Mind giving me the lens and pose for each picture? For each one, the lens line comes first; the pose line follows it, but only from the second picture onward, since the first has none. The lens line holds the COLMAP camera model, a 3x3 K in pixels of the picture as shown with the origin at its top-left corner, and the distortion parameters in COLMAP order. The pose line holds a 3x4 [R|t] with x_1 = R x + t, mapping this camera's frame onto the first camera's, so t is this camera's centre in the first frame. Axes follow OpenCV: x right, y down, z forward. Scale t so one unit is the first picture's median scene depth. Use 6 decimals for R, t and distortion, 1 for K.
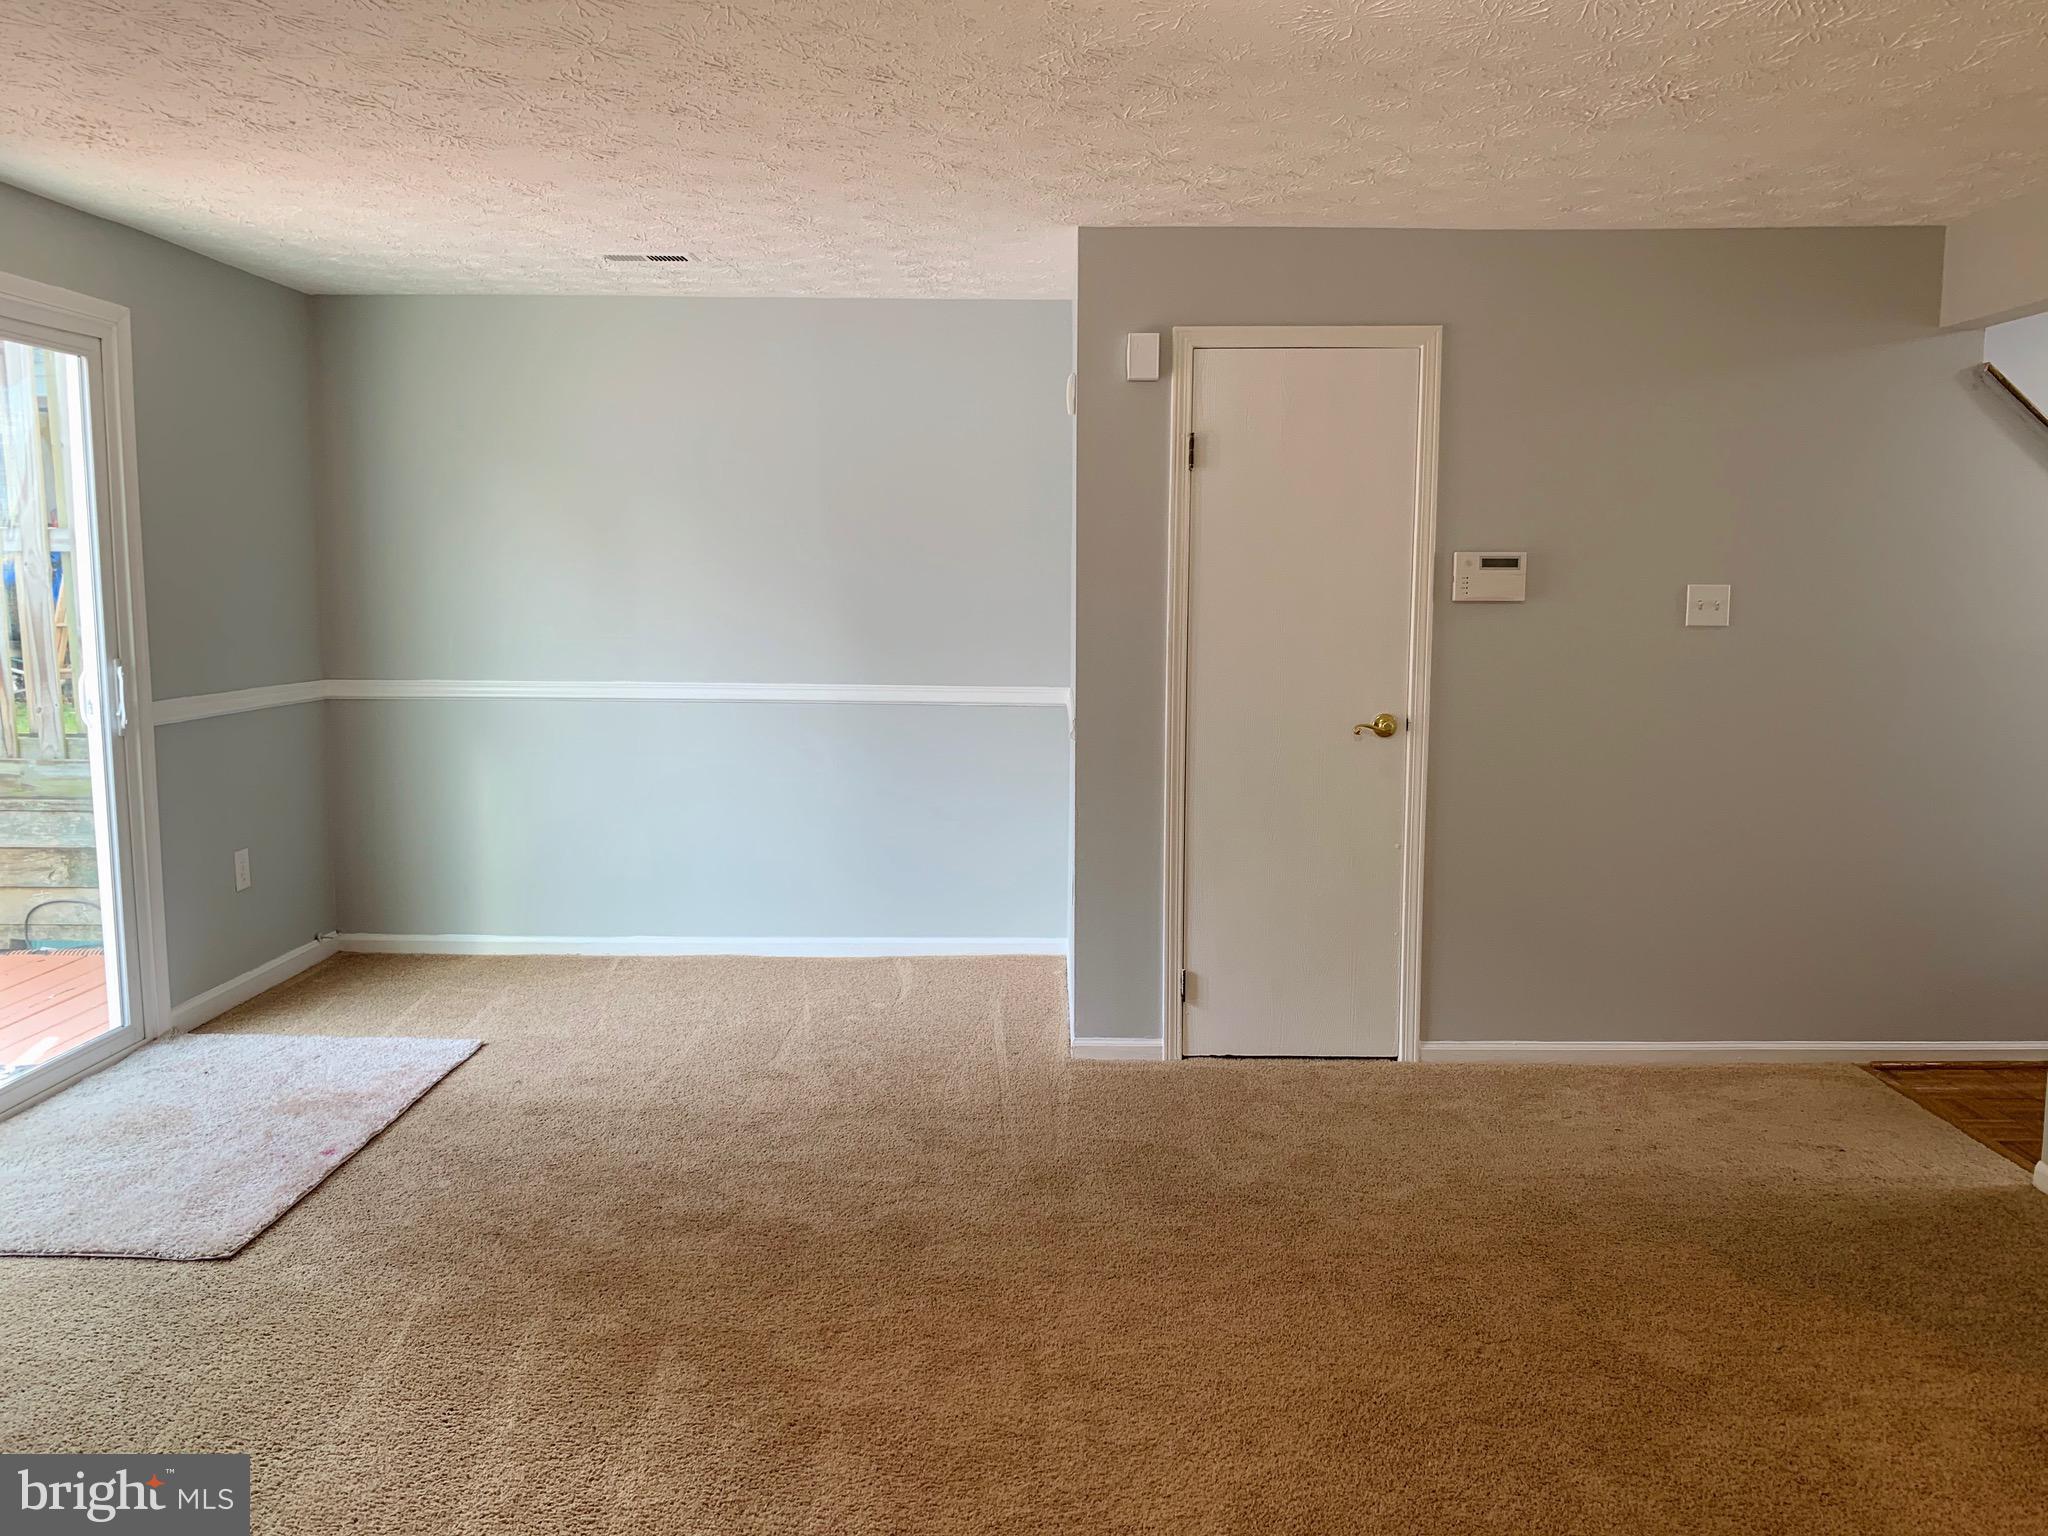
lens RADIAL K [[1564.1, 0, 1022.2], [0, 1564.1, 756.7], [0, 0, 1]] dist [0.012602, -0.006999]
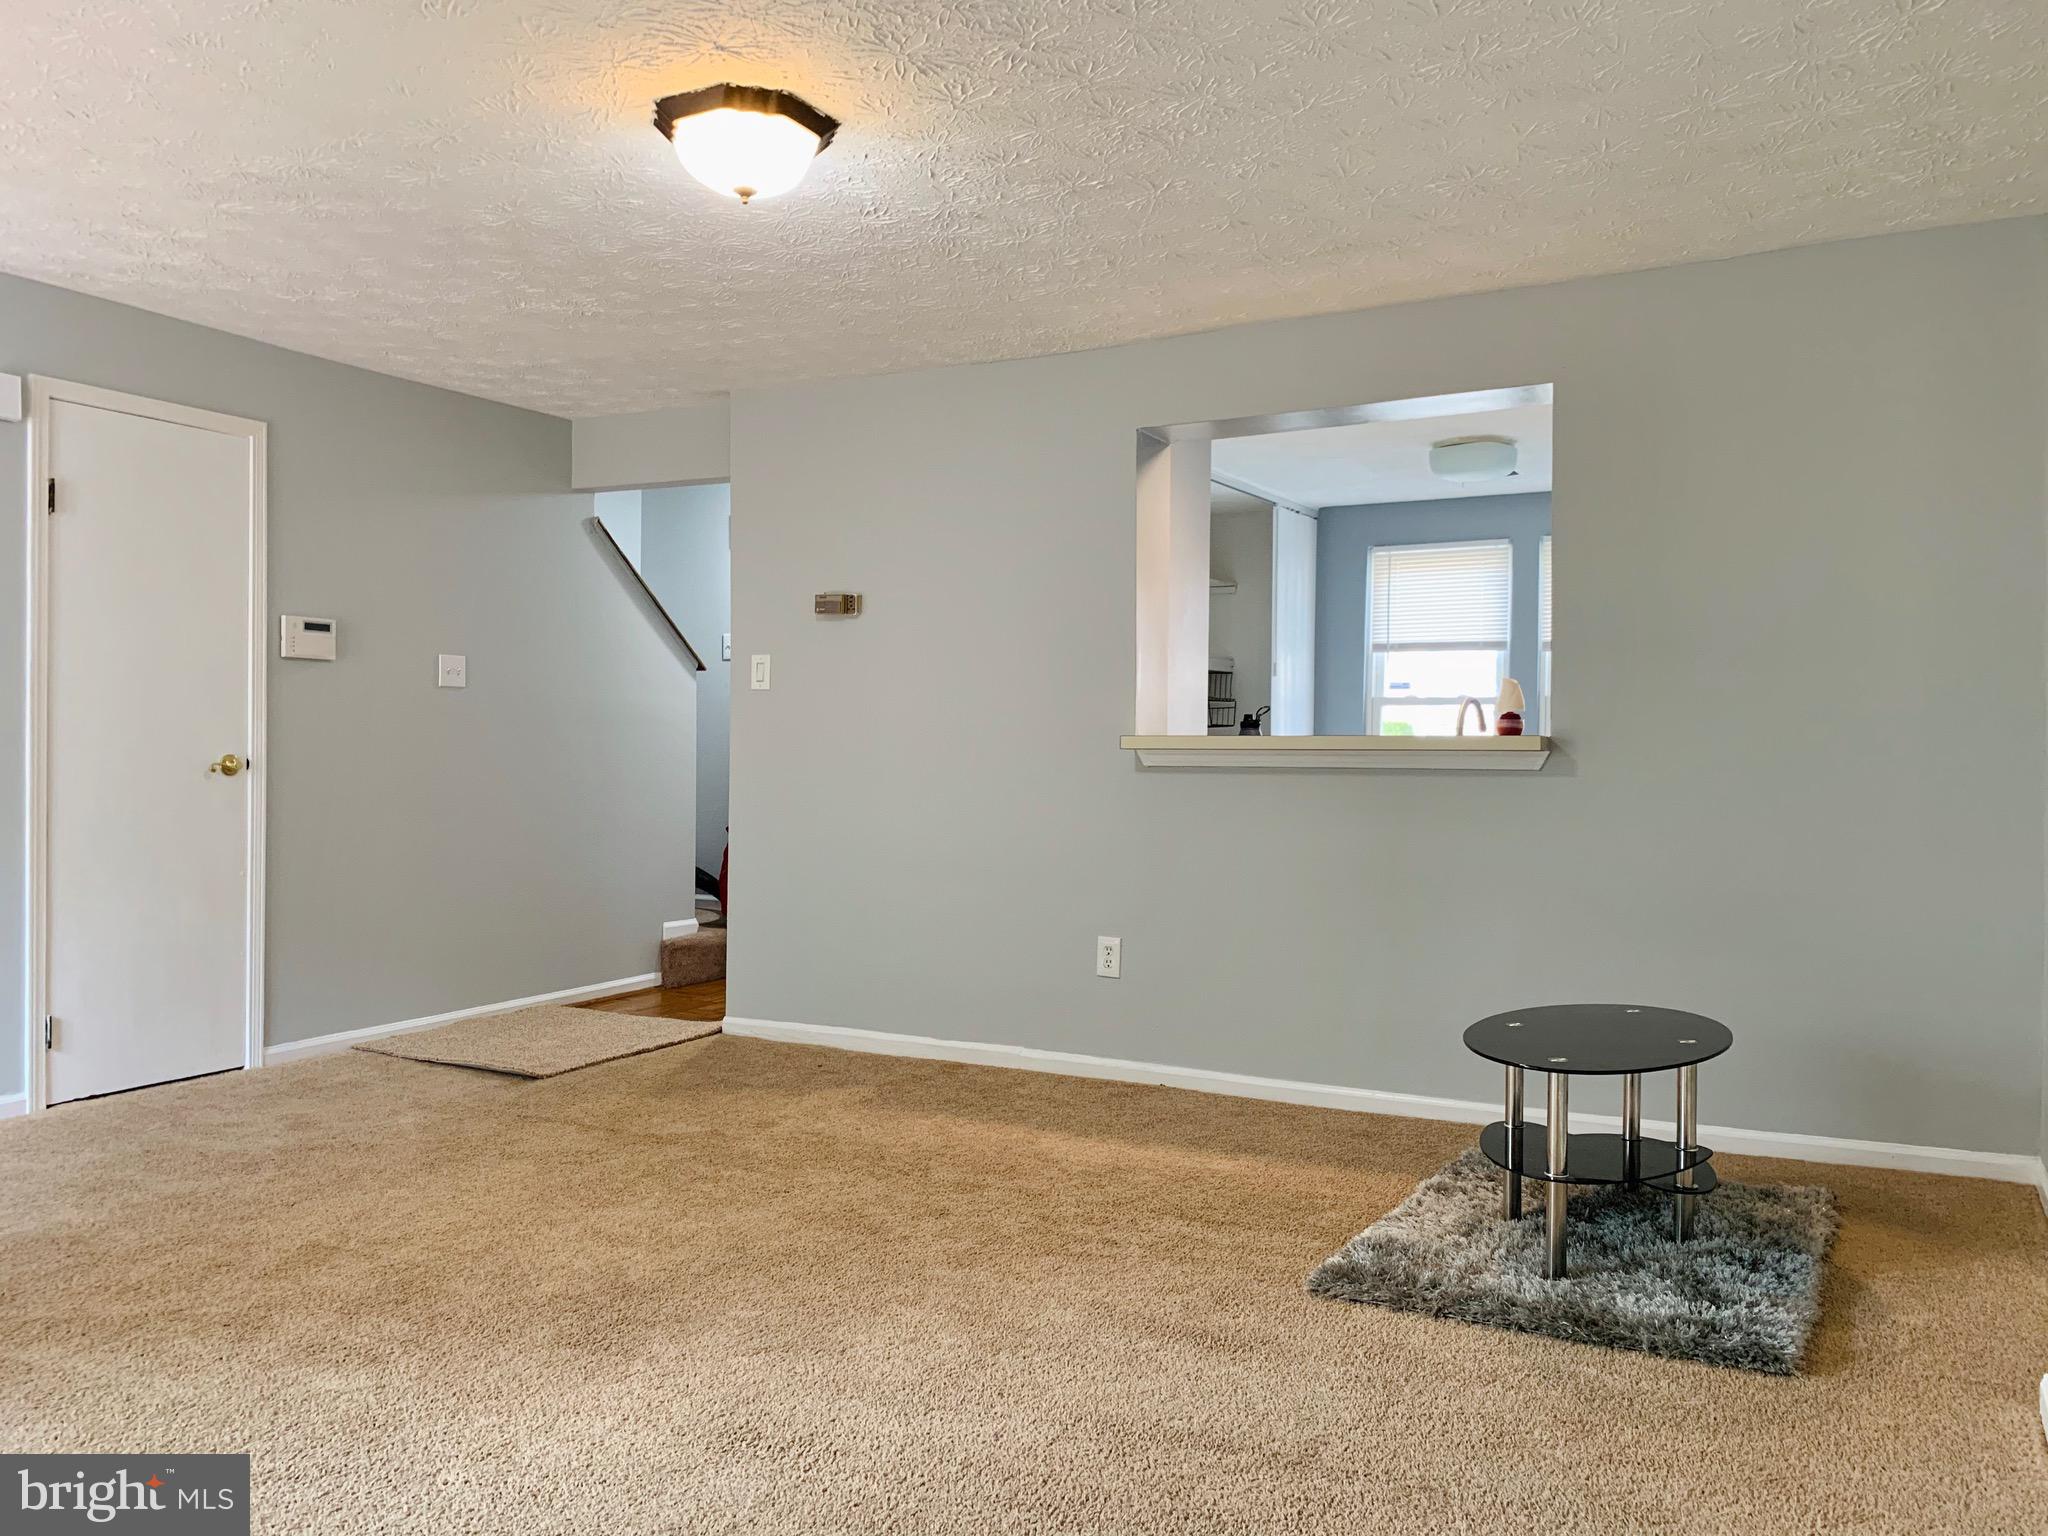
lens RADIAL K [[1564.1, 0, 1029.1], [0, 1564.1, 780.8], [0, 0, 1]] dist [0.012602, -0.006999]
pose [[0.453531, -0.015972, 0.891097, -0.515837], [0.095981, 0.994900, -0.031017, 0.082429], [-0.886057, 0.099595, 0.452751, -0.013169]]
